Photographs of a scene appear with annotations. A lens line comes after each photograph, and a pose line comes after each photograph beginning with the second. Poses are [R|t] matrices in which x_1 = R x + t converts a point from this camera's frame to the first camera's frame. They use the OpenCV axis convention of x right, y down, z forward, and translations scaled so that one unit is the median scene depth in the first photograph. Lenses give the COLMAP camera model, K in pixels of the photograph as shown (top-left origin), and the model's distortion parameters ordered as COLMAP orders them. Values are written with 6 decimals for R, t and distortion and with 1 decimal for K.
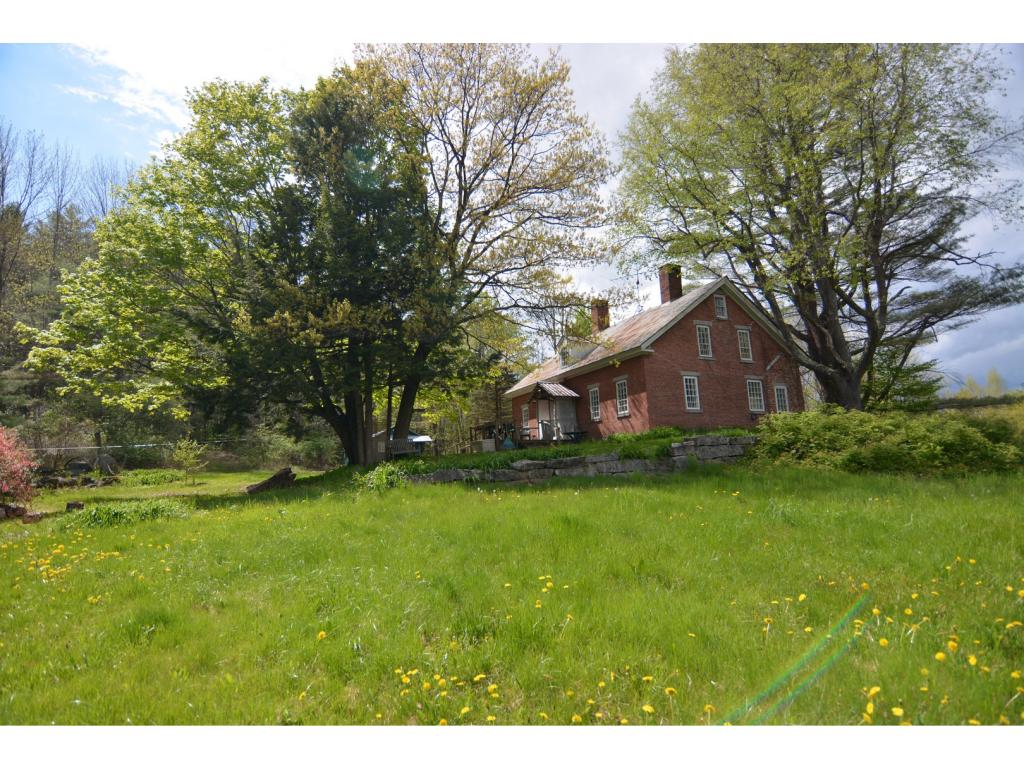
lens RADIAL K [[539.0, 0, 506.9], [0, 539.0, 384.0], [0, 0, 1]] dist [-0.014590, -0.009486]
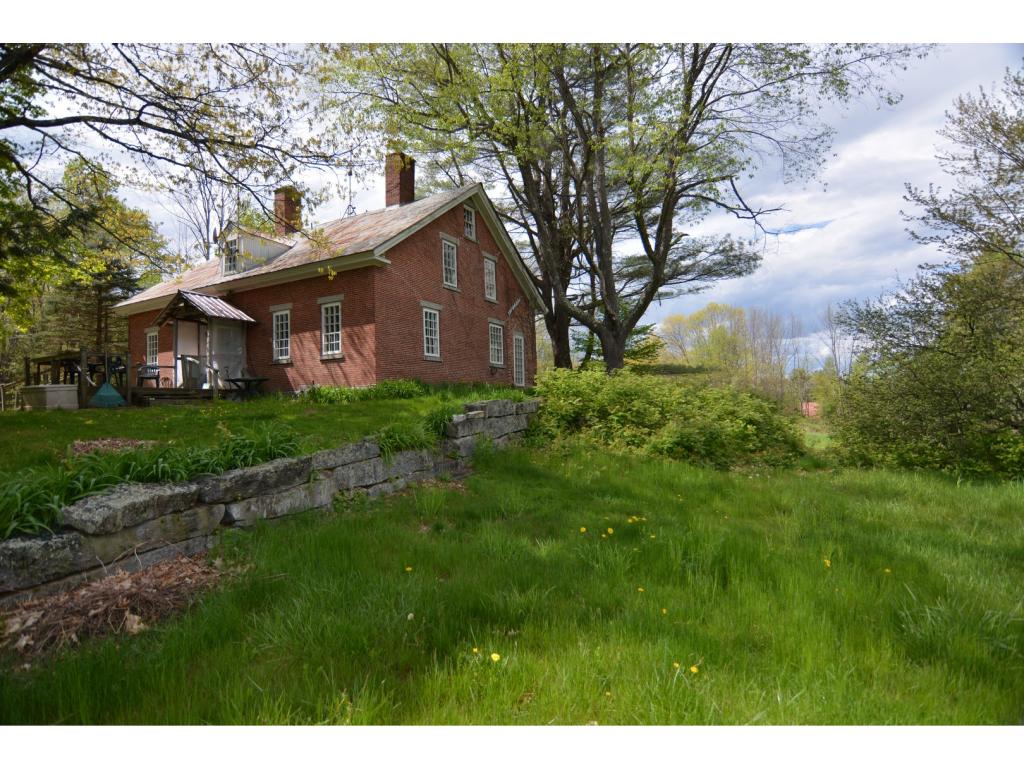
lens RADIAL K [[539.0, 0, 512.7], [0, 539.0, 380.5], [0, 0, 1]] dist [-0.014590, -0.009486]
pose [[0.810211, 0.047274, 0.584229, 0.017303], [-0.104365, 0.992450, 0.064427, 0.021093], [-0.576772, -0.113173, 0.809028, 0.340745]]
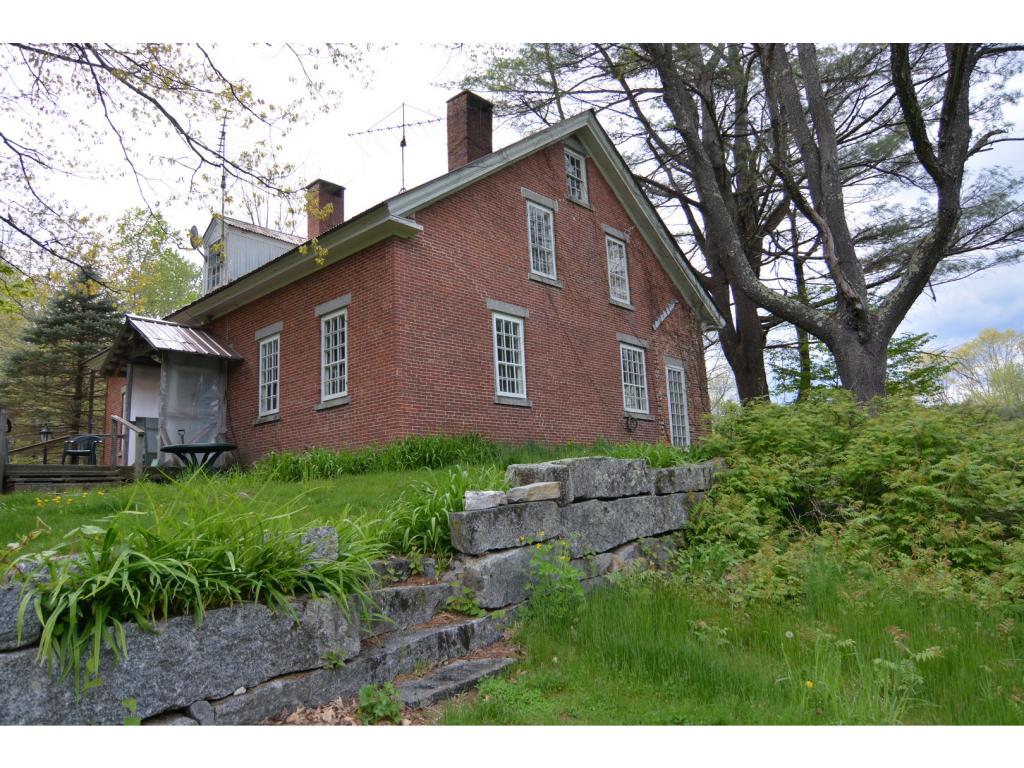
lens RADIAL K [[705.1, 0, 509.5], [0, 705.1, 385.3], [0, 0, 1]] dist [-0.001296, -0.001302]
pose [[0.928028, 0.059835, 0.367672, 0.145467], [-0.053679, 0.998194, -0.026958, 0.050126], [-0.368621, 0.005281, 0.929565, 0.490931]]
